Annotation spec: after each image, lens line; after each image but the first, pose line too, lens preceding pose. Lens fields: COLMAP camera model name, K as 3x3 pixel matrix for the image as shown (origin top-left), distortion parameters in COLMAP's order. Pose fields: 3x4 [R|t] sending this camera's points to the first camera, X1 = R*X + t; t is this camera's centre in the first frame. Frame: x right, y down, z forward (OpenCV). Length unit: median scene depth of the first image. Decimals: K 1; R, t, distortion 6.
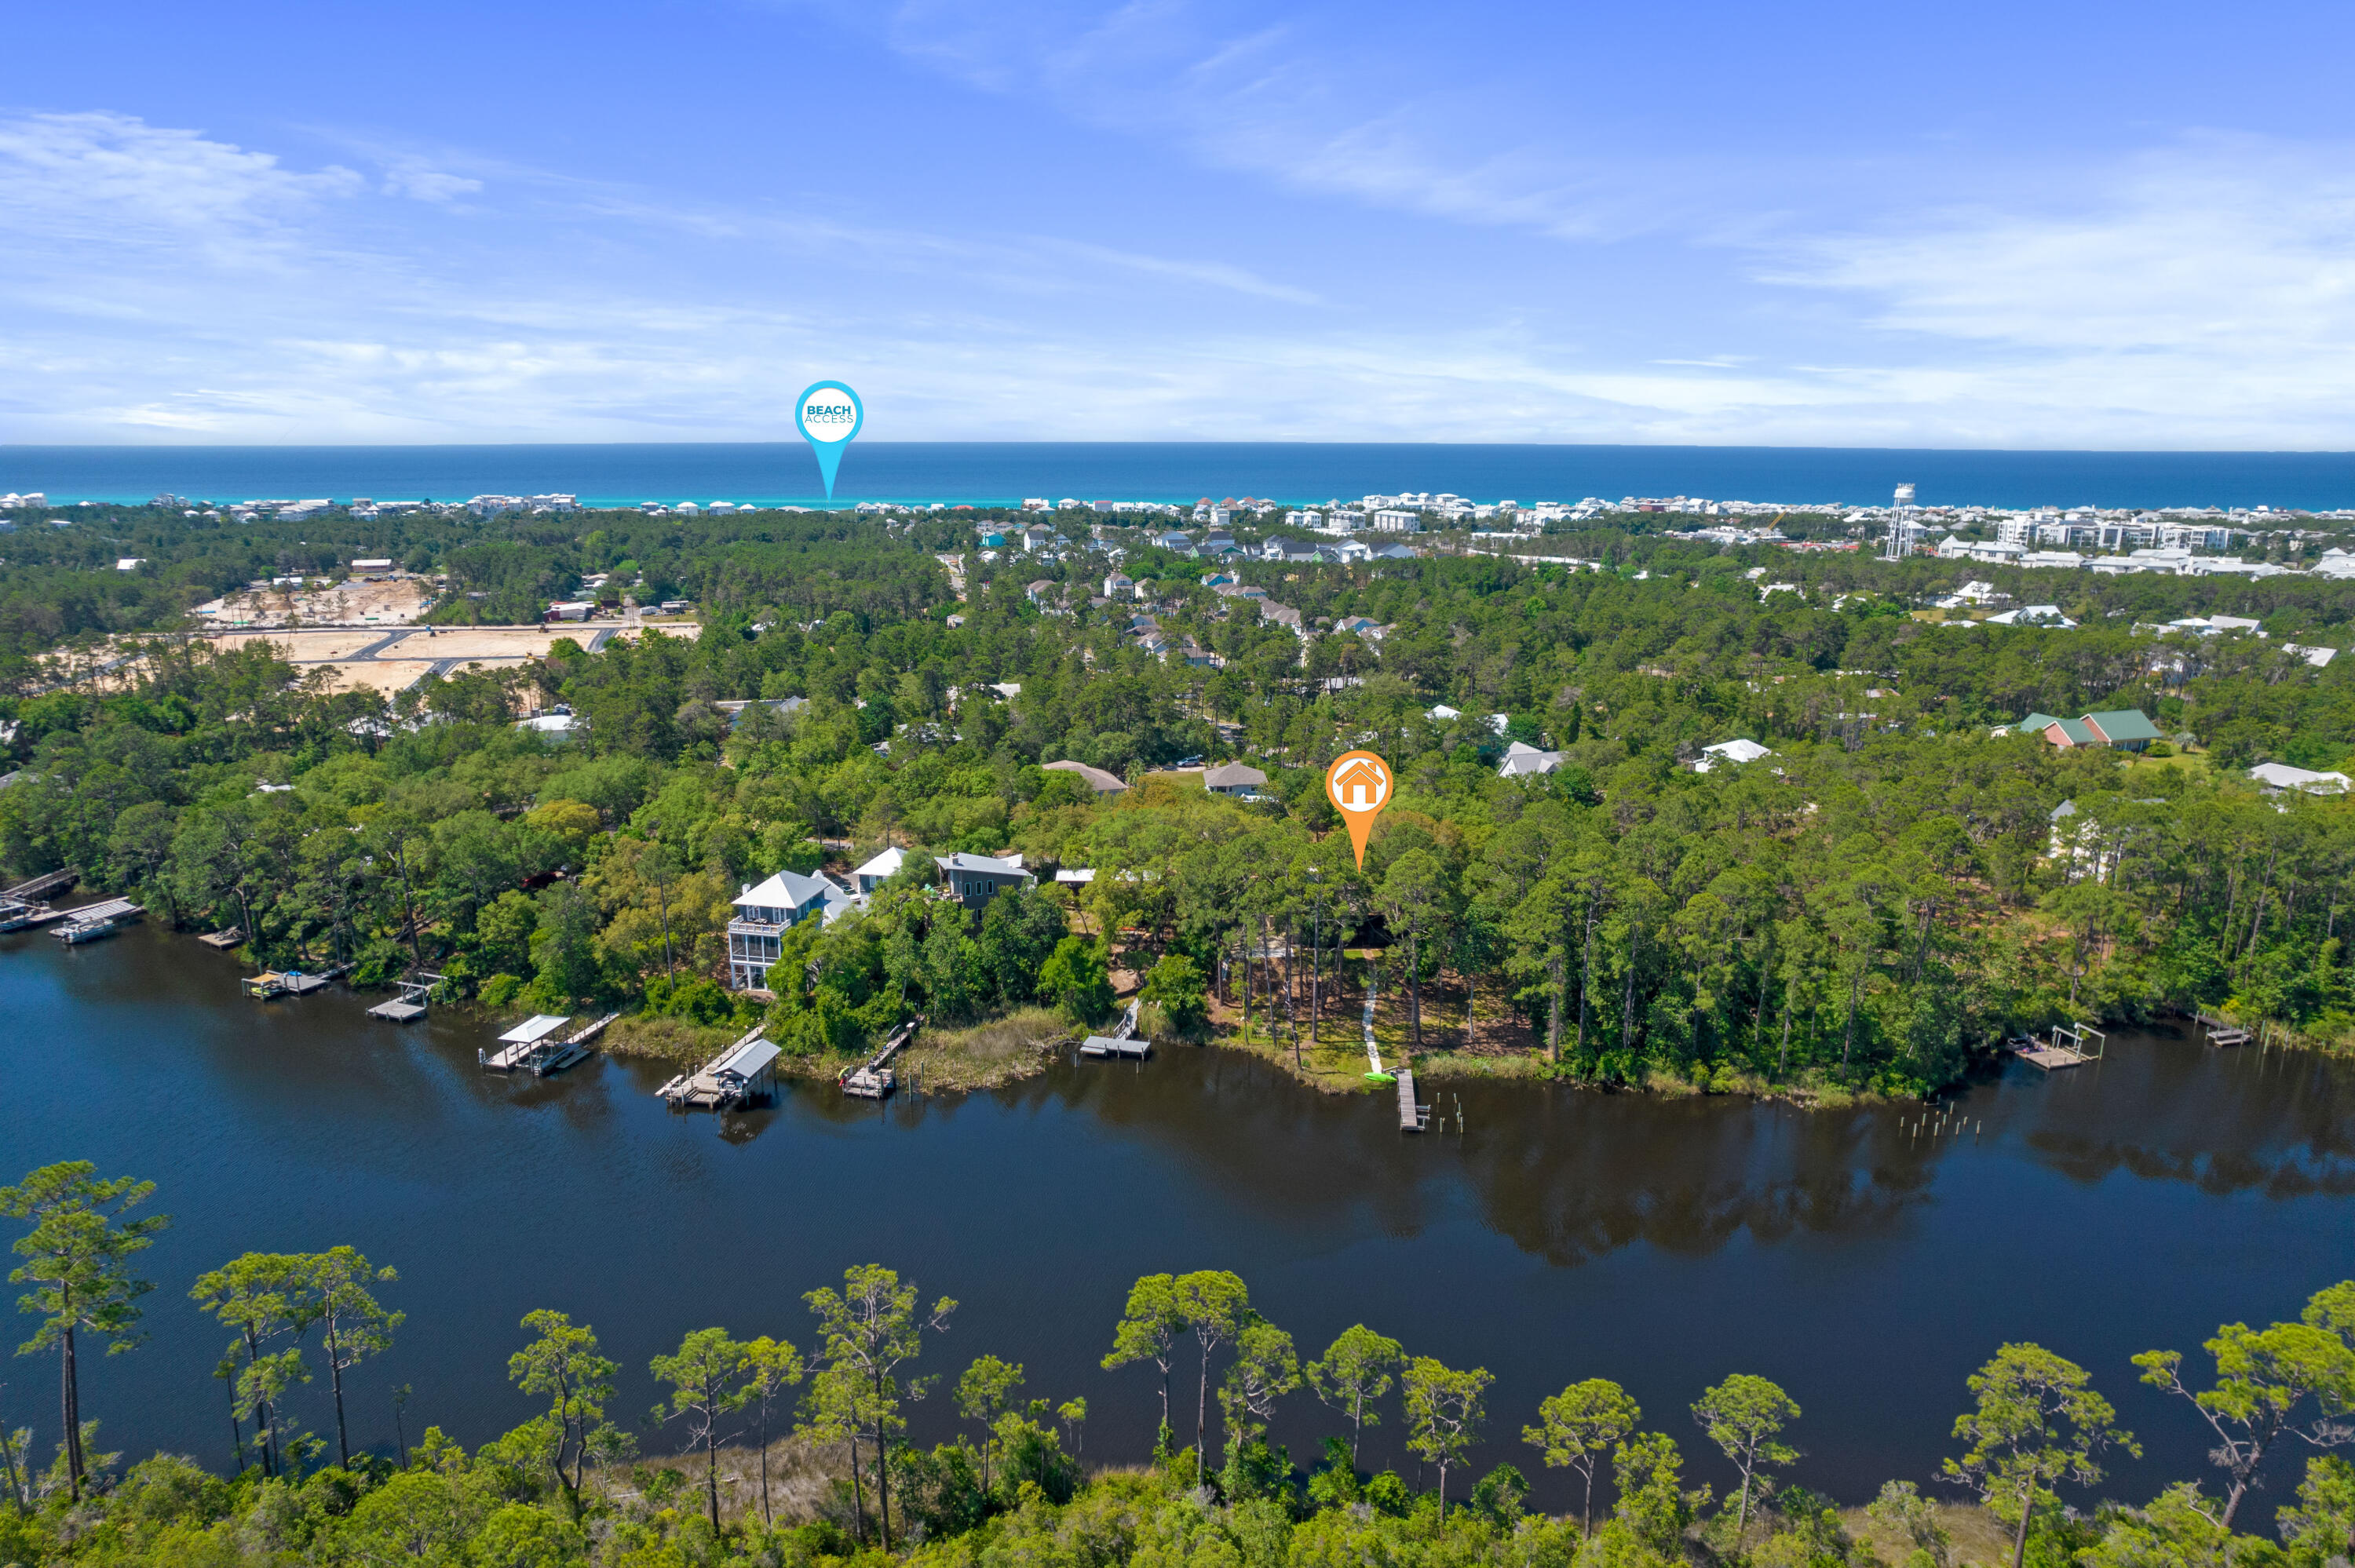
lens RADIAL K [[1510.3, 0, 1160.9], [0, 1510.3, 783.5], [0, 0, 1]] dist [-0.039287, 0.000448]
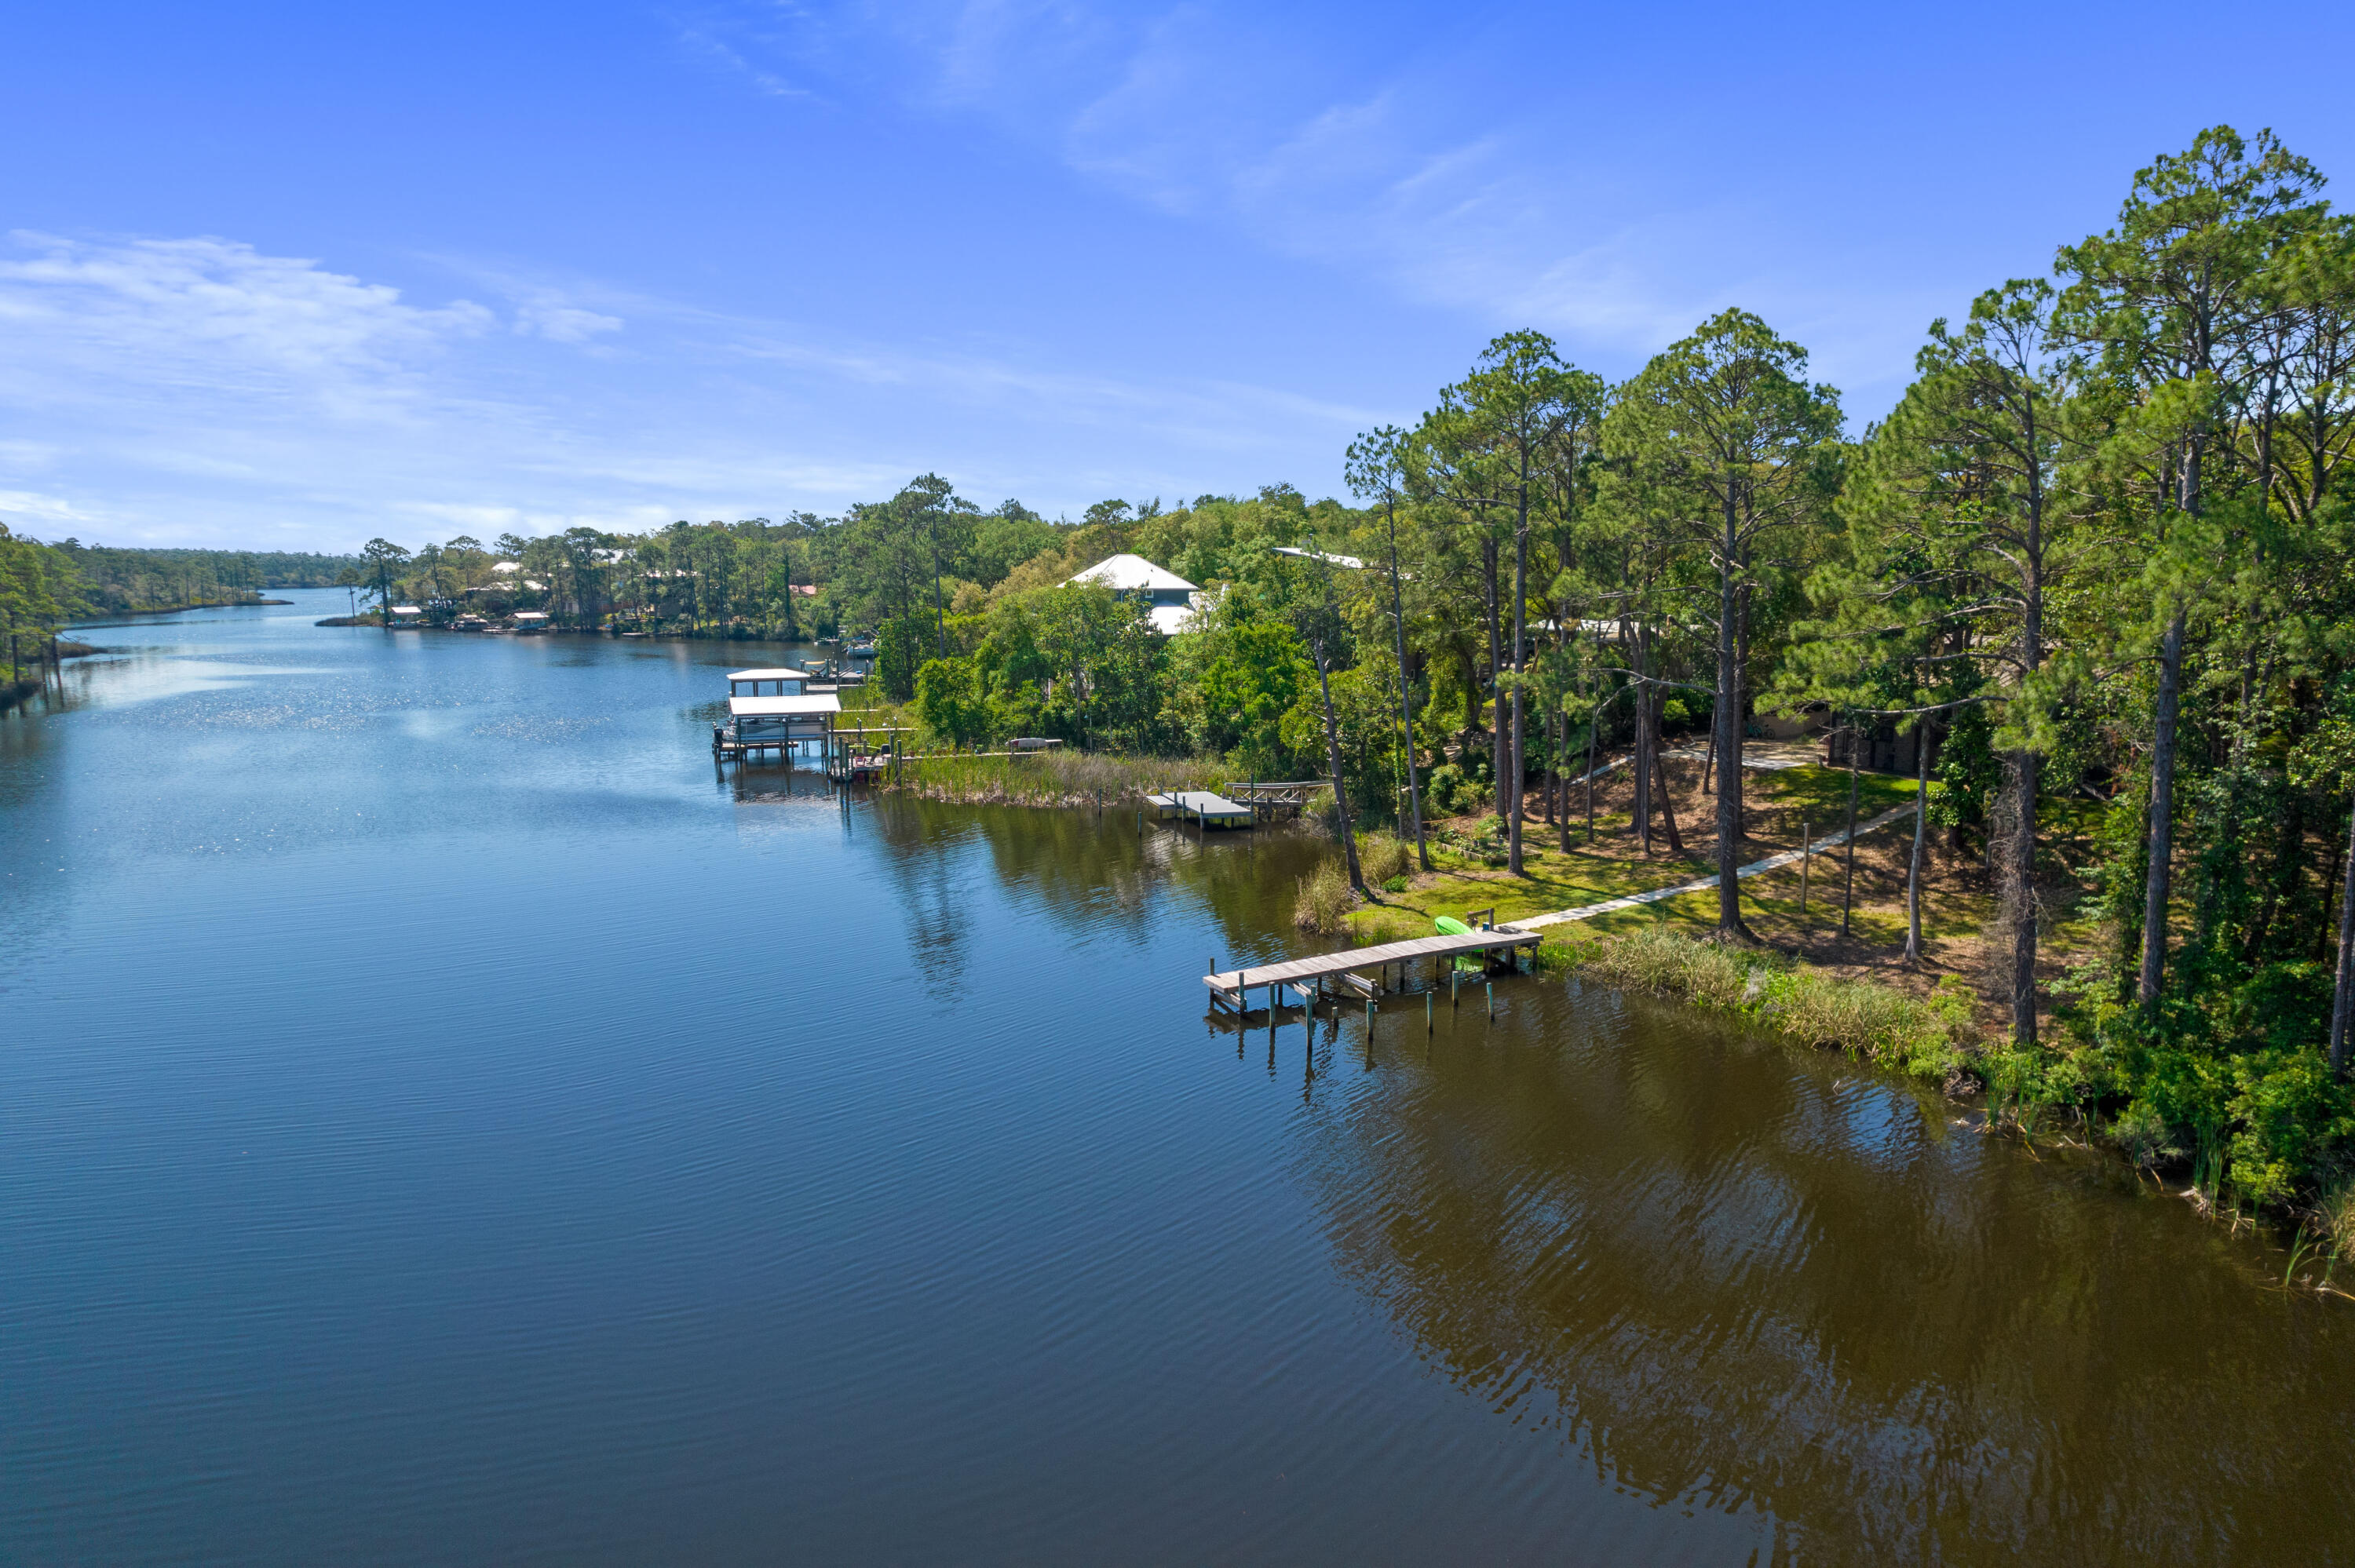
lens RADIAL K [[1510.3, 0, 1162.4], [0, 1510.3, 786.1], [0, 0, 1]] dist [-0.071353, 0.068636]
pose [[0.546891, 0.129086, -0.827192, 0.359055], [-0.194448, 0.980608, 0.024469, 0.151196], [0.814309, 0.147464, 0.561386, 0.674194]]
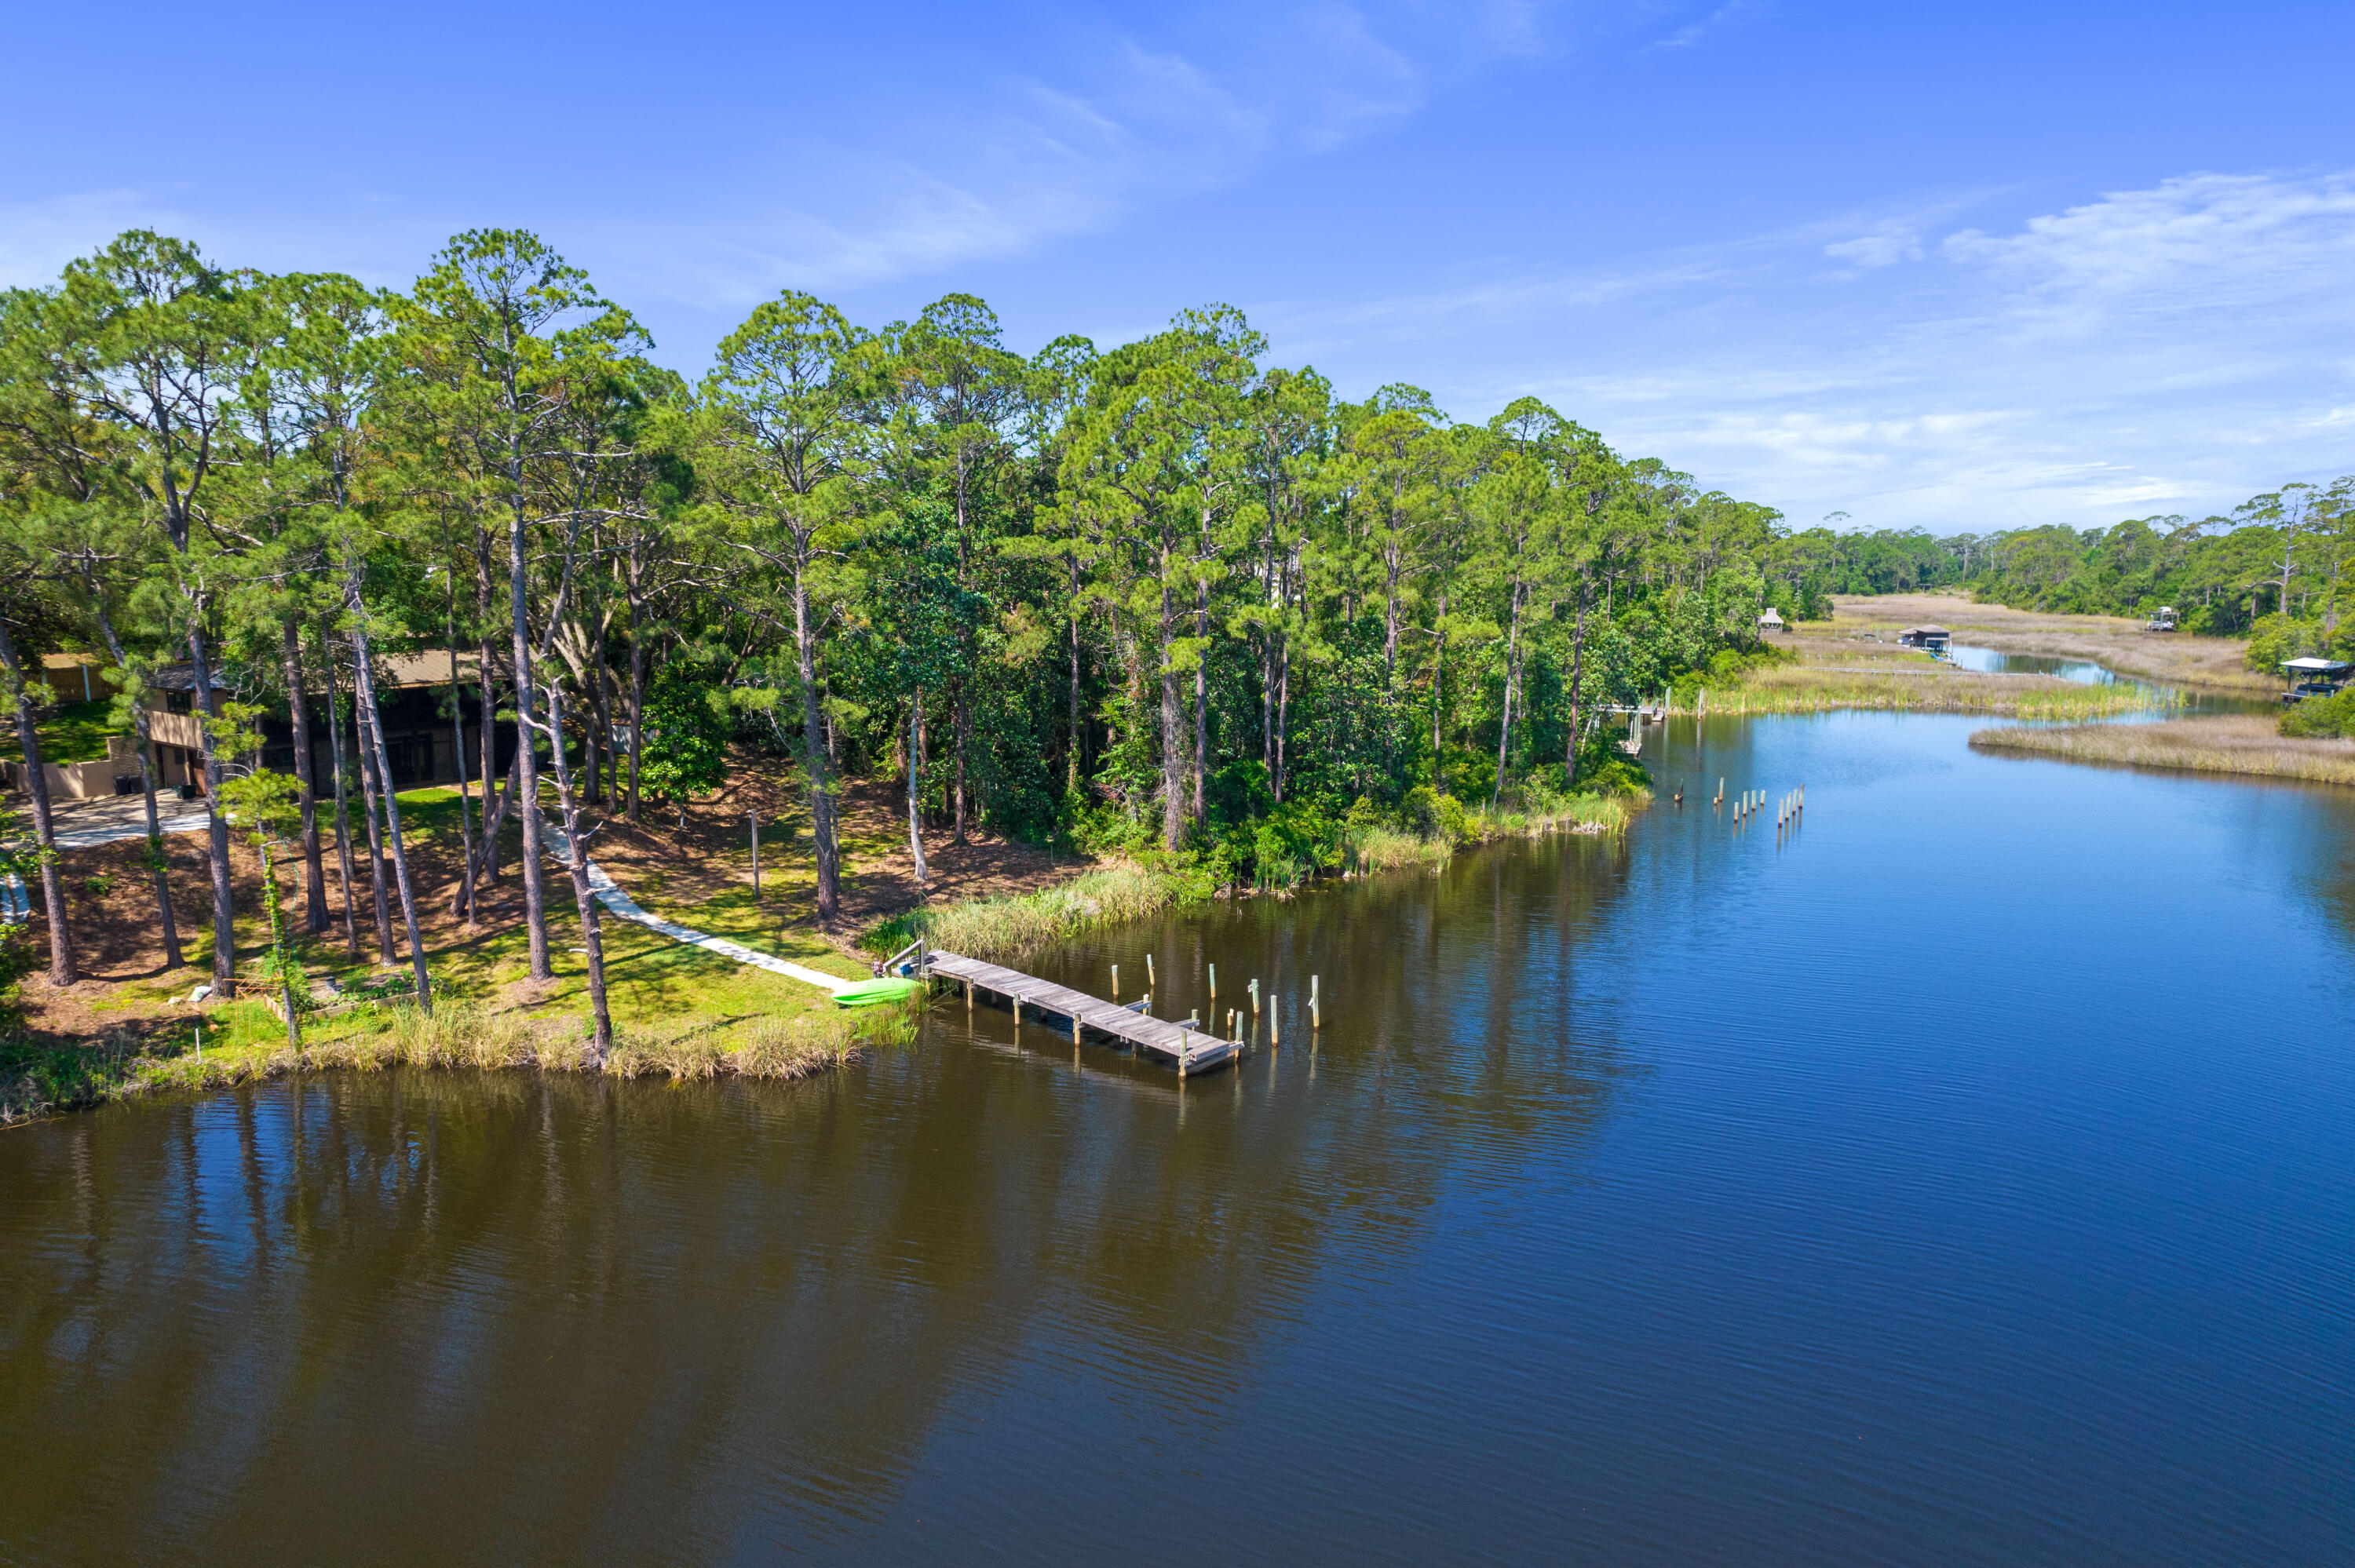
lens RADIAL K [[1510.3, 0, 1160.9], [0, 1510.3, 783.5], [0, 0, 1]] dist [-0.039287, 0.000448]
pose [[0.607417, -0.120619, 0.785173, -0.046293], [0.176566, 0.984181, 0.014597, 0.145033], [-0.774512, 0.129768, 0.619105, 0.695290]]
